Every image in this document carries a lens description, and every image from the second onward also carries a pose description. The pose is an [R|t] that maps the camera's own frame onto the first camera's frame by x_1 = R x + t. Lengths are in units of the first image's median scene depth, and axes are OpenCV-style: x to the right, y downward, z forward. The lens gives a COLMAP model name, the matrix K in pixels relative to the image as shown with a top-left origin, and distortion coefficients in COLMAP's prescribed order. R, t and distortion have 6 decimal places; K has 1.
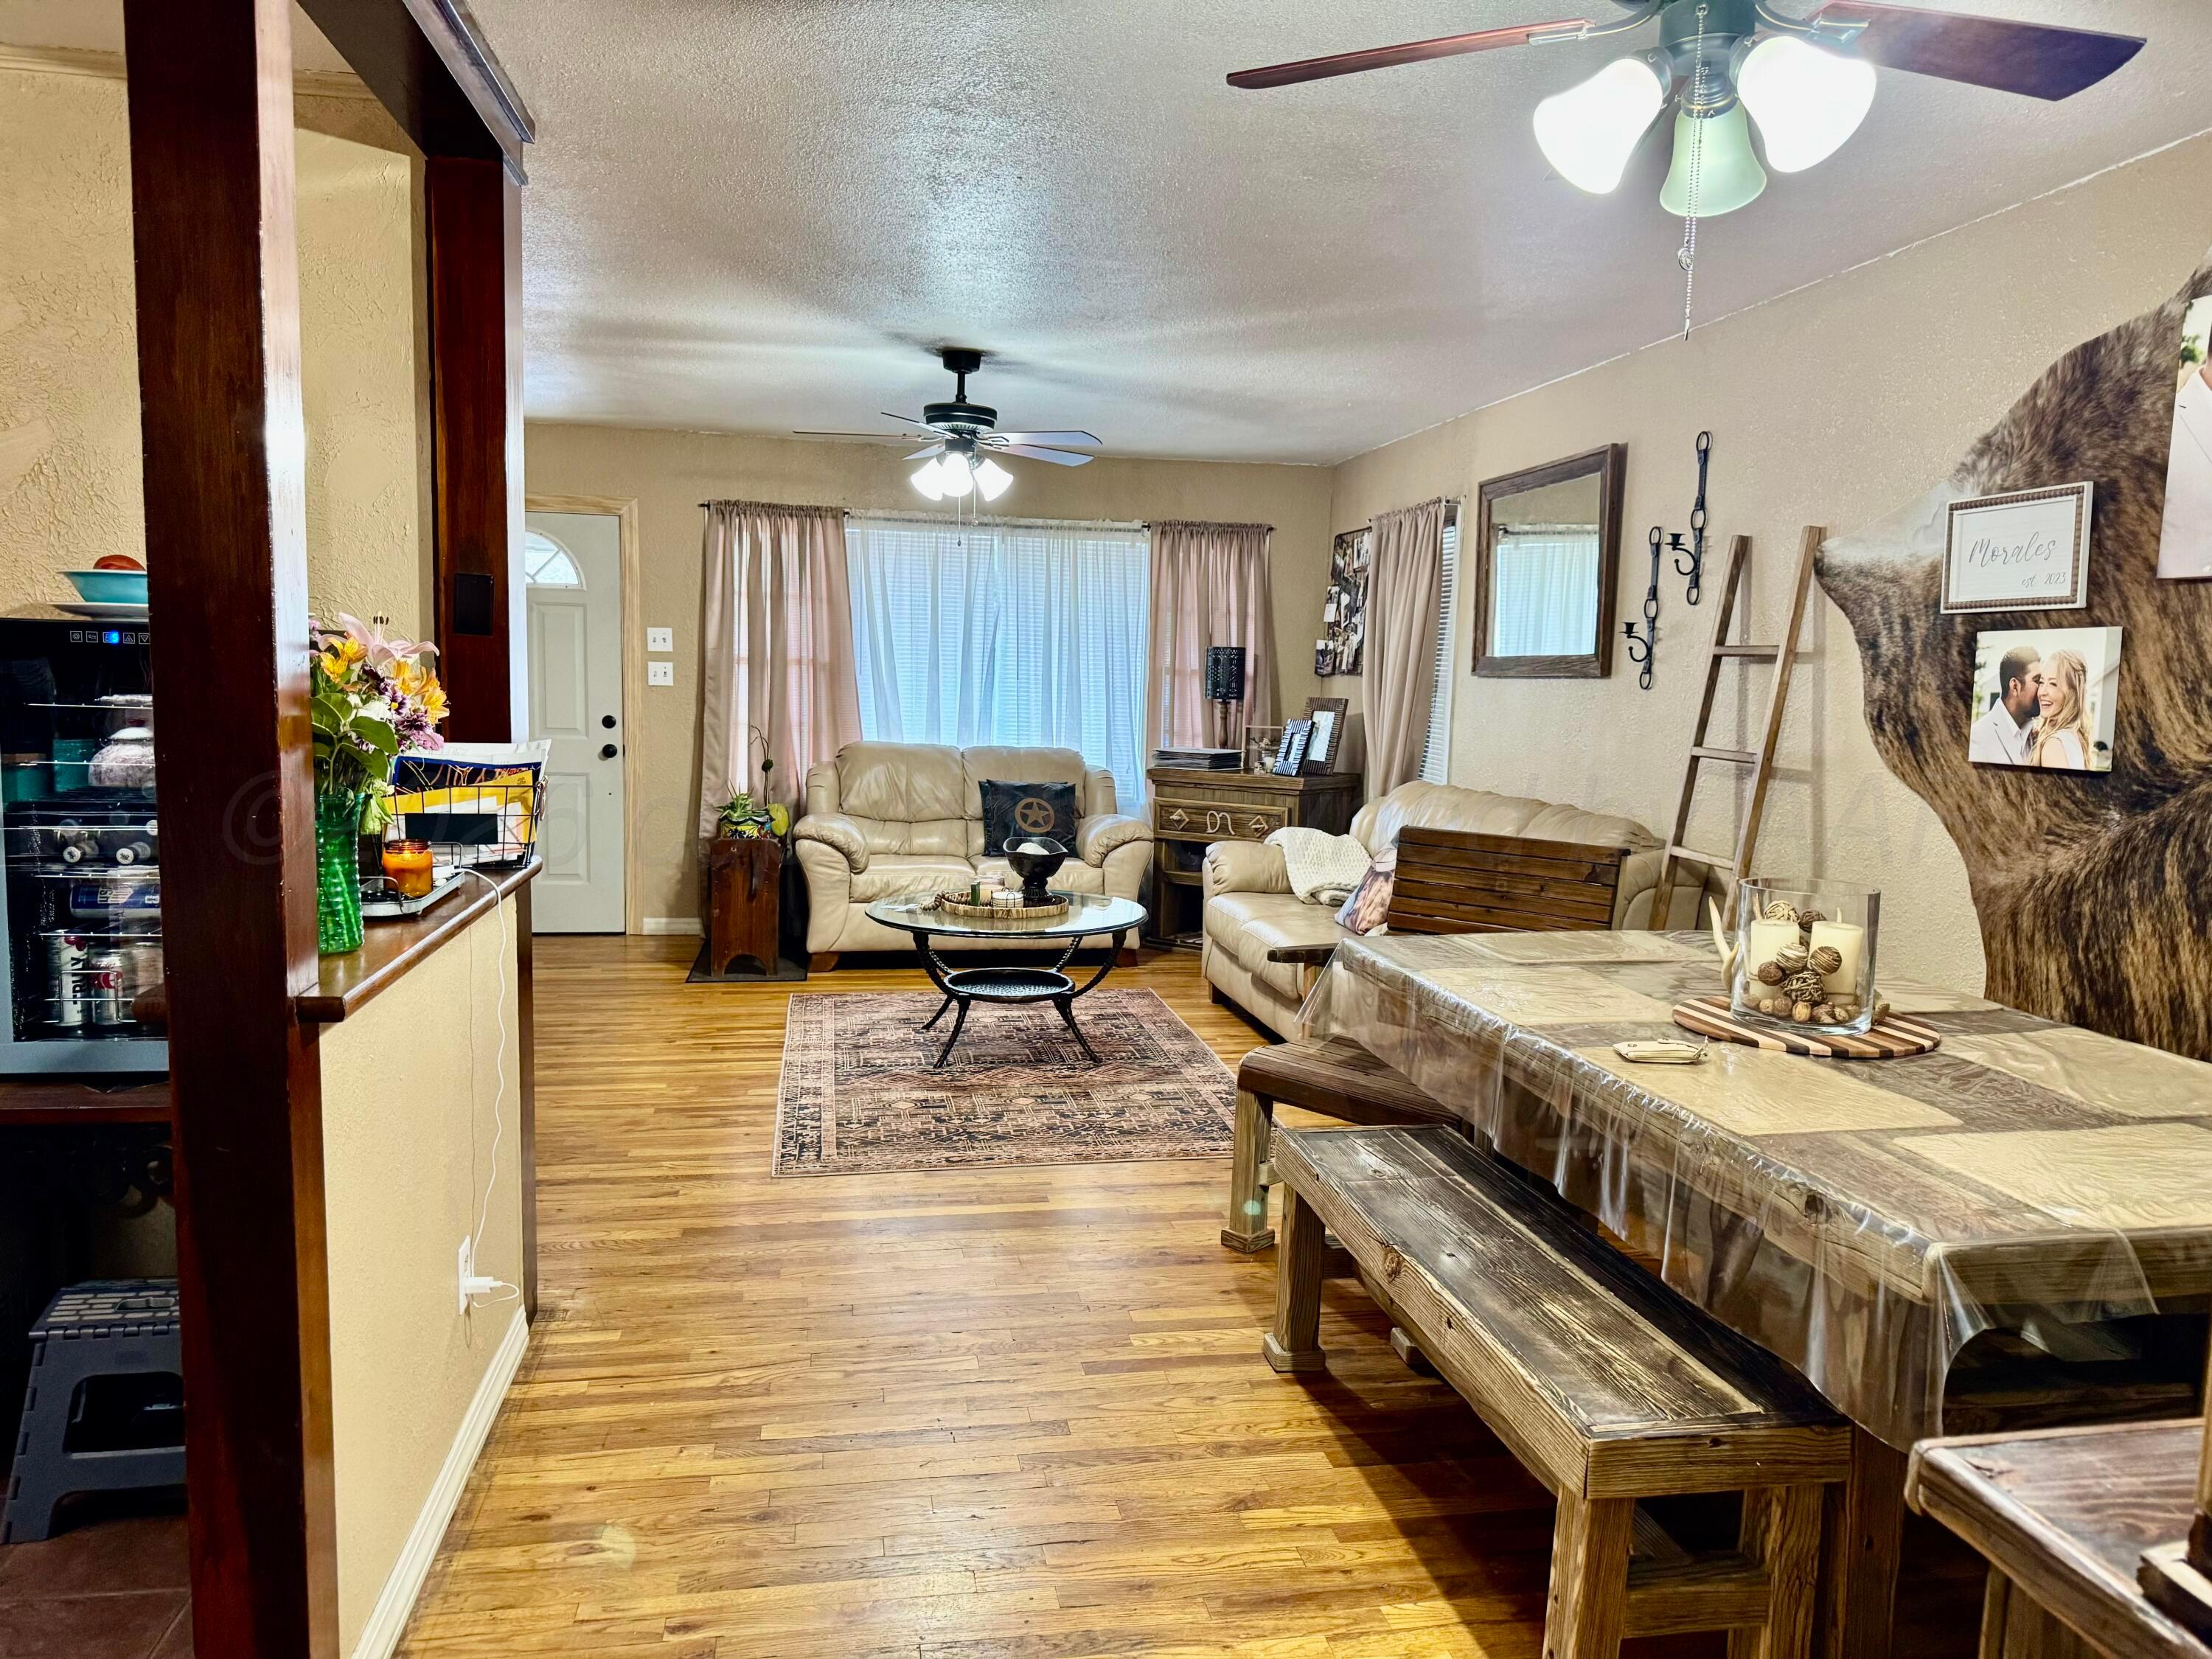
lens RADIAL K [[1535.7, 0, 1106.0], [0, 1535.7, 829.5], [0, 0, 1]] dist [0.098456, -0.186996]
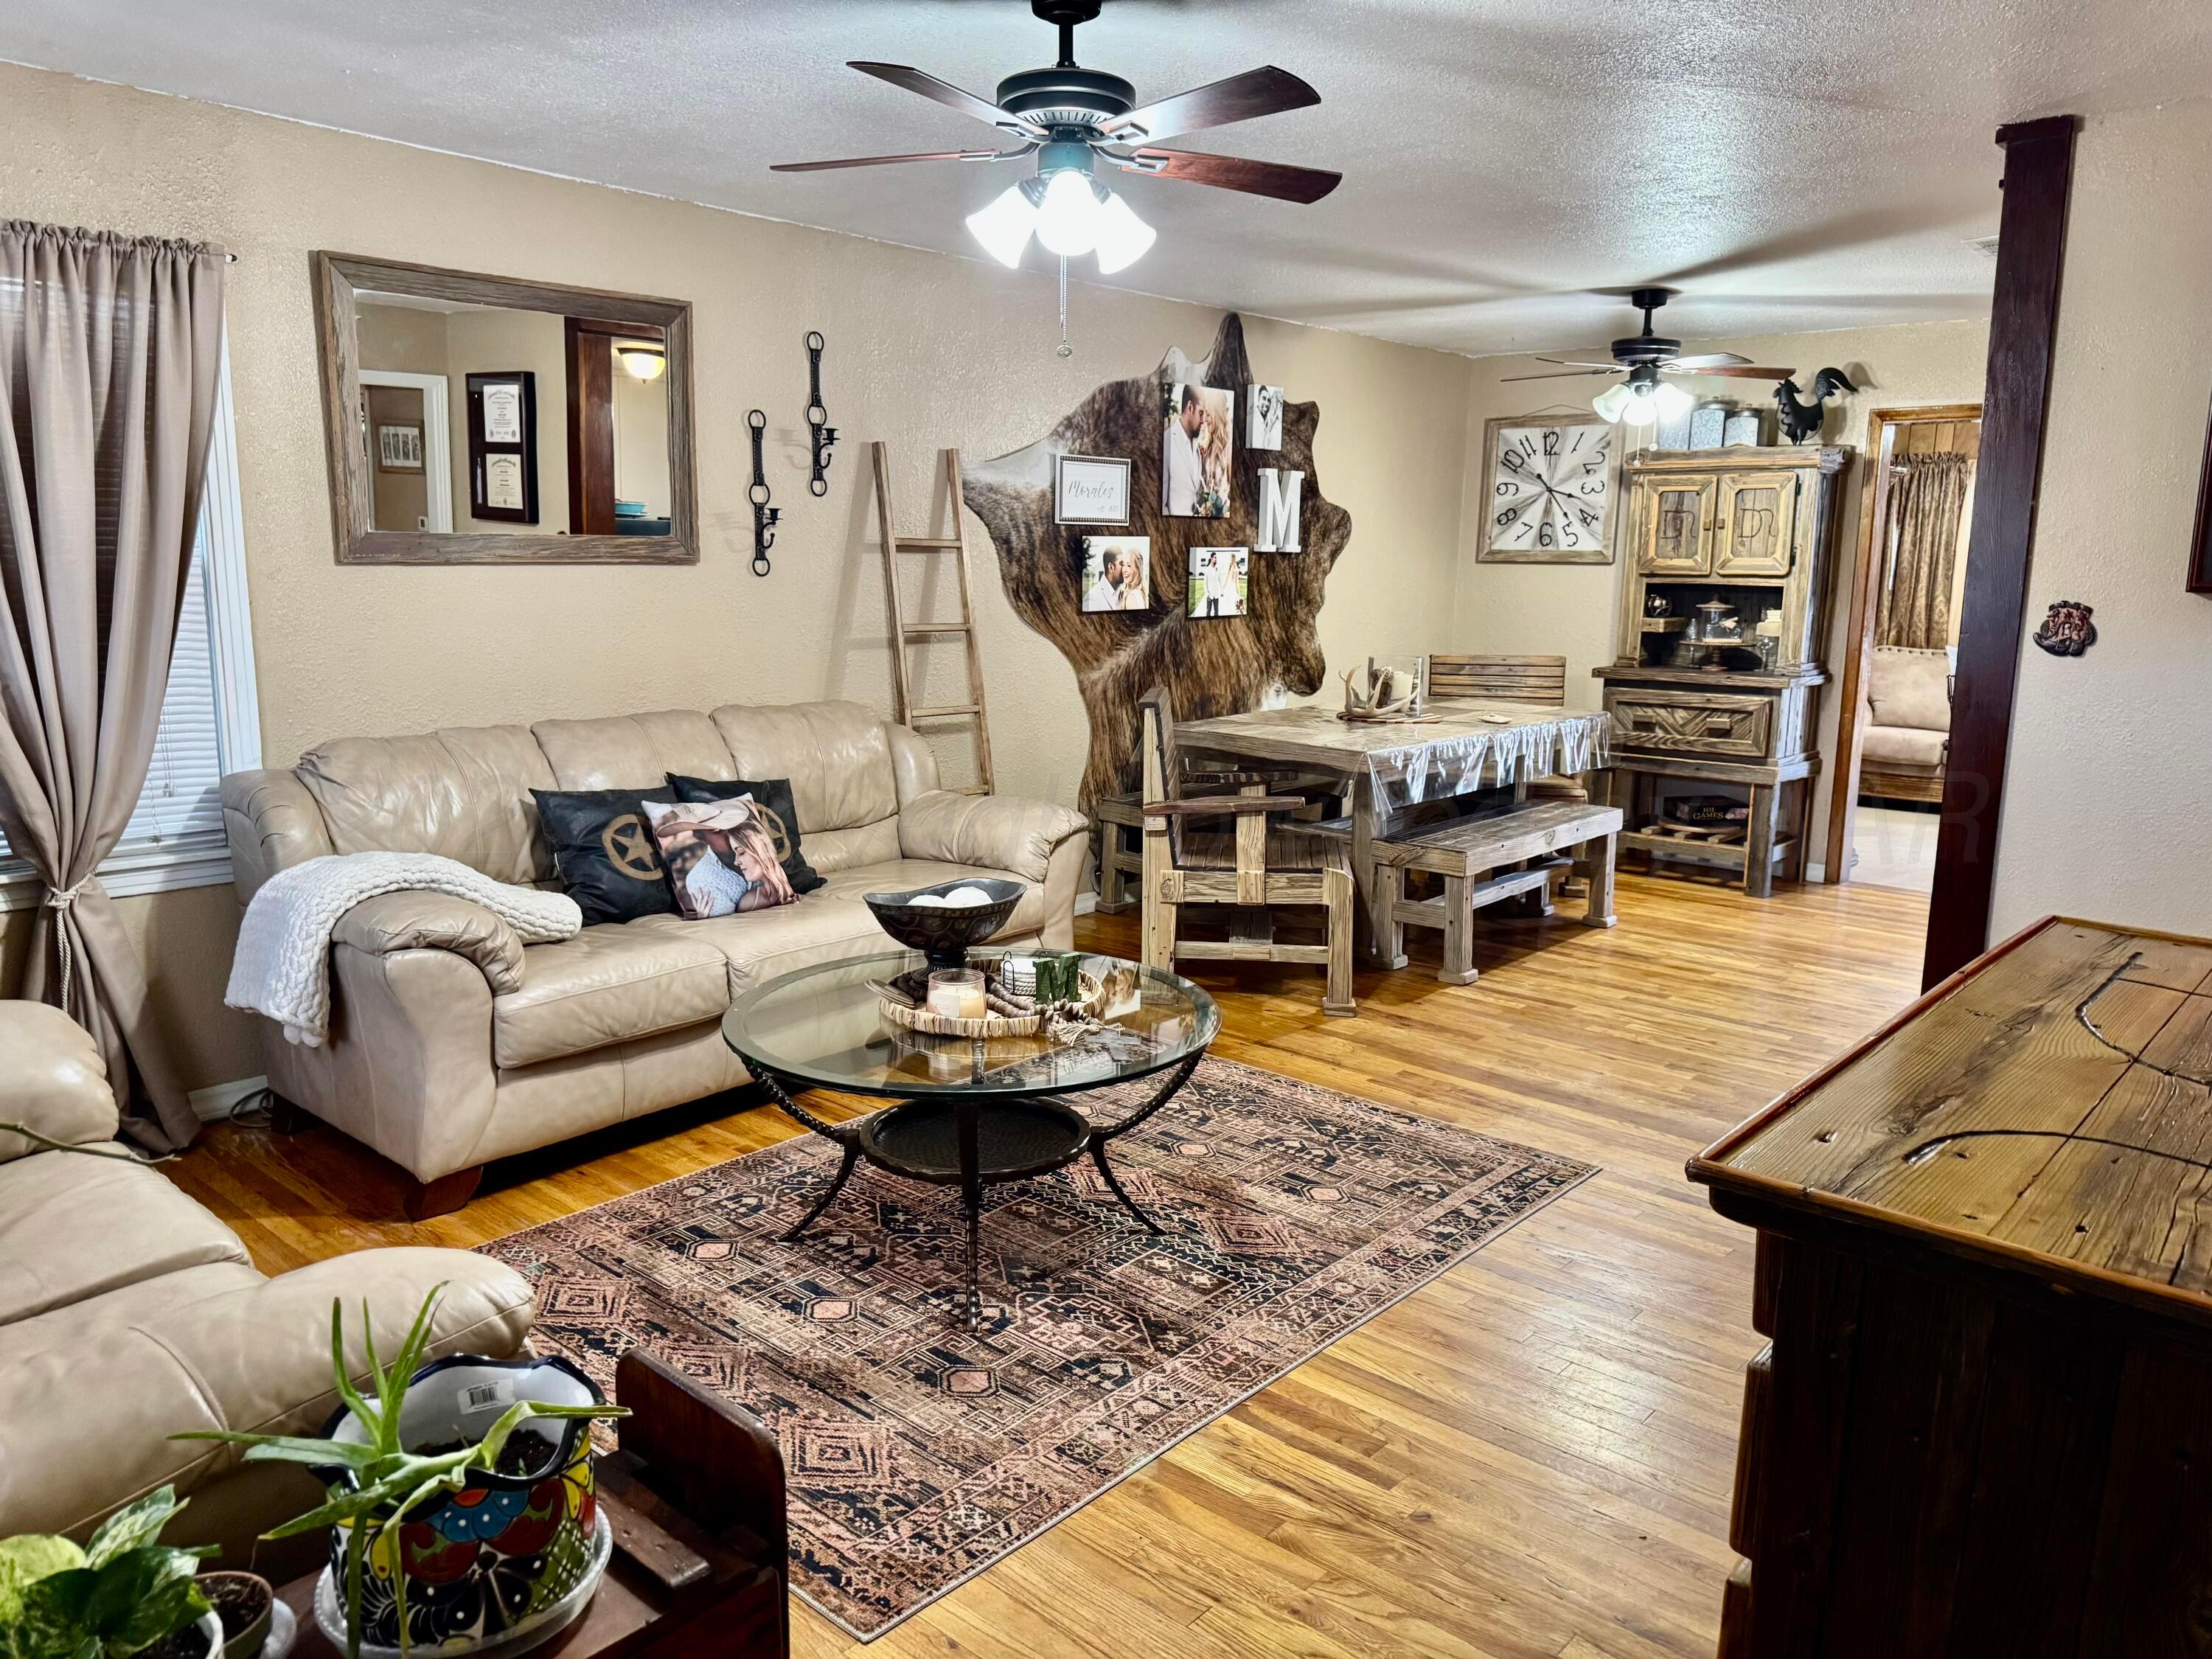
lens RADIAL K [[1535.7, 0, 1106.0], [0, 1535.7, 829.5], [0, 0, 1]] dist [0.098456, -0.186996]
pose [[-0.616728, -0.166456, 0.769376, -0.765097], [0.055762, 0.965693, 0.253627, -0.225364], [-0.785199, 0.199321, -0.586288, 1.884084]]
